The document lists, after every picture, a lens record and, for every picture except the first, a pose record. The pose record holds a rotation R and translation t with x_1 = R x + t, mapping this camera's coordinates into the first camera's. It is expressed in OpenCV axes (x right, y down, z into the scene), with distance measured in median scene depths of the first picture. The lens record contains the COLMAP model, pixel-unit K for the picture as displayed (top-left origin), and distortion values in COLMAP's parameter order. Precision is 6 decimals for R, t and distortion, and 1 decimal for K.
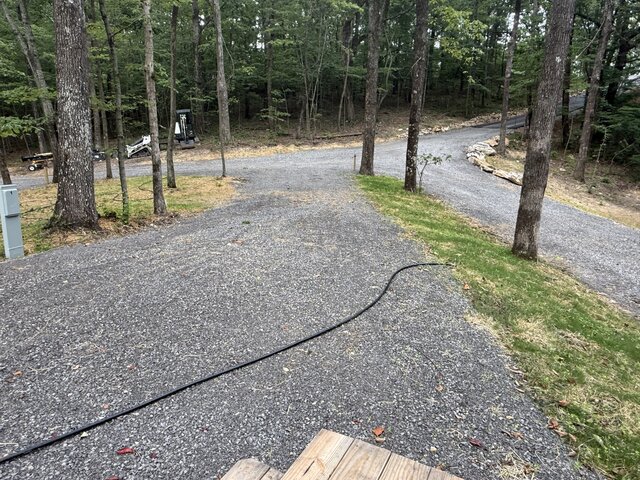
lens RADIAL K [[439.9, 0, 317.4], [0, 439.9, 239.6], [0, 0, 1]] dist [-0.003693, 0.003819]
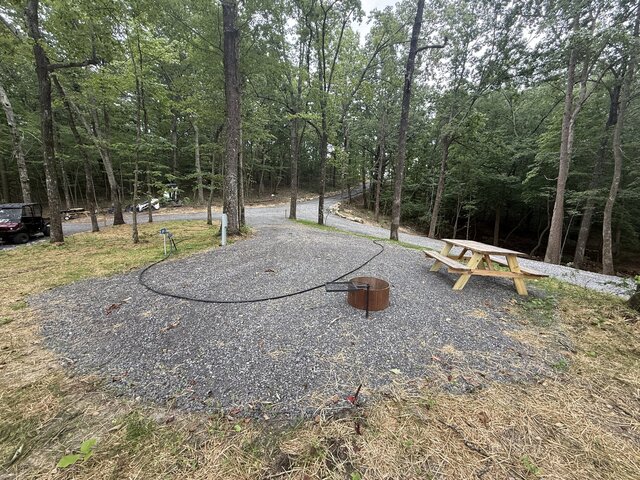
lens RADIAL K [[257.6, 0, 317.4], [0, 257.6, 238.3], [0, 0, 1]] dist [-0.001370, 0.000286]
pose [[0.933869, -0.034598, 0.355938, -0.583729], [0.068298, 0.994244, -0.082550, 0.119733], [-0.351033, 0.101401, 0.930856, -0.344050]]
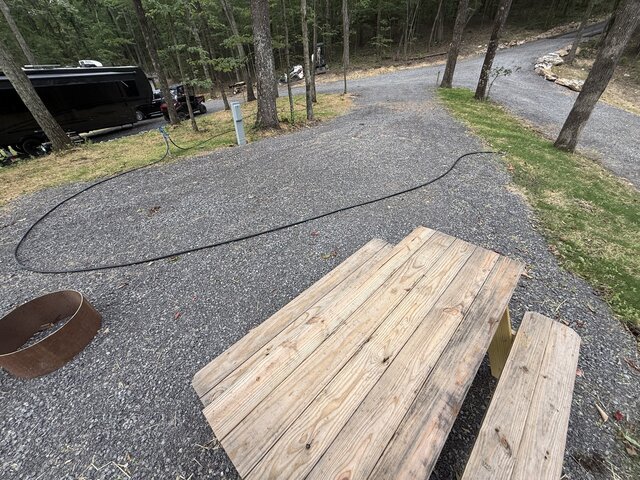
lens RADIAL K [[257.6, 0, 316.8], [0, 257.6, 241.3], [0, 0, 1]] dist [-0.001370, 0.000286]
pose [[0.957589, 0.111062, -0.265873, -0.024007], [-0.004733, 0.928667, 0.370883, 0.011108], [0.288098, -0.353896, 0.889807, -0.045354]]
